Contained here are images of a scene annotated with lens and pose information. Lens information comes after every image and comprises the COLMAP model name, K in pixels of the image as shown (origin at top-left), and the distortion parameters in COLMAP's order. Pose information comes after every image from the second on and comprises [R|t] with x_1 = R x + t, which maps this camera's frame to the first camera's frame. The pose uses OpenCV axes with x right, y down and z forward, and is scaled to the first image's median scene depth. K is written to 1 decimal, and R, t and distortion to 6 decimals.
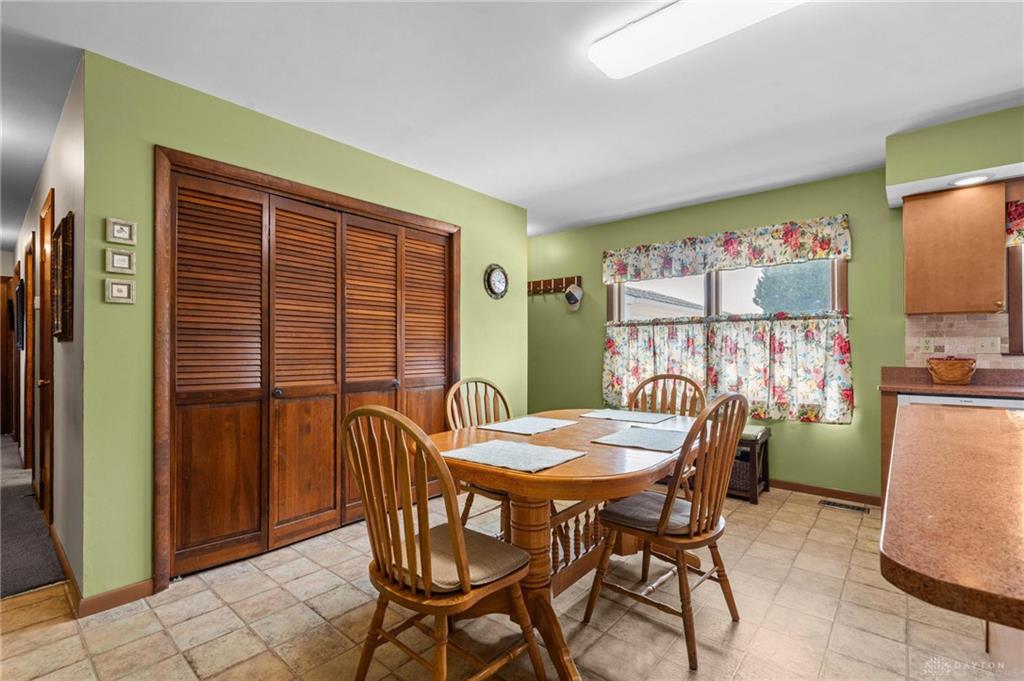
lens RADIAL K [[459.3, 0, 511.5], [0, 459.3, 346.9], [0, 0, 1]] dist [0.000436, 0.000025]
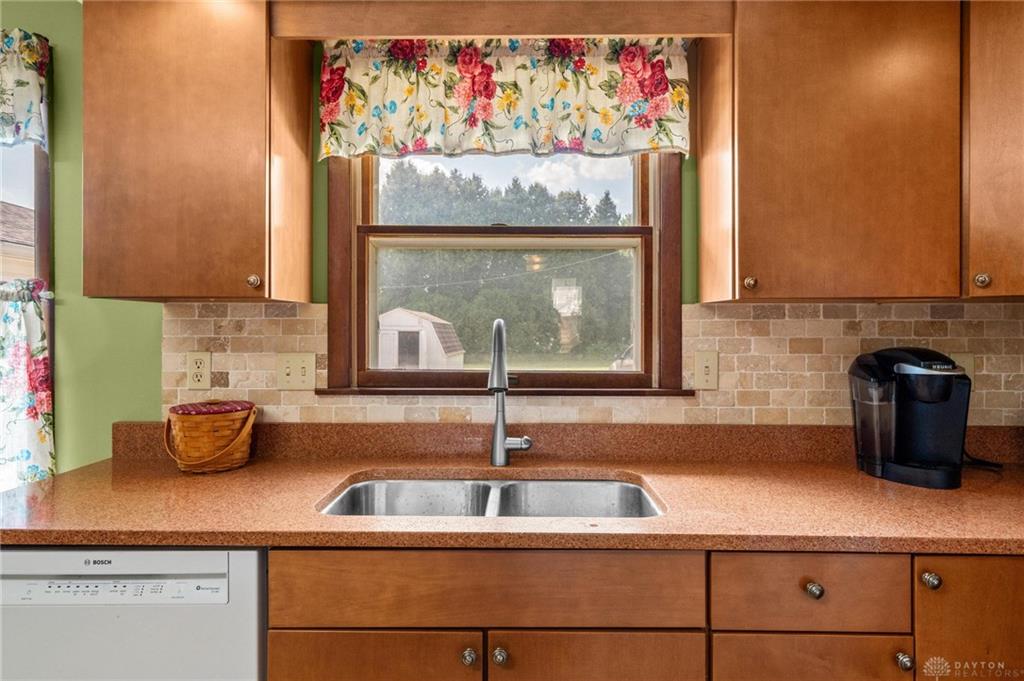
lens RADIAL K [[593.7, 0, 511.9], [0, 593.7, 334.9], [0, 0, 1]] dist [-0.000463, -0.000227]
pose [[0.764326, -0.004909, 0.644811, 0.777637], [-0.004695, 0.999902, 0.013179, -0.046541], [-0.644813, -0.013100, 0.764228, 0.389751]]
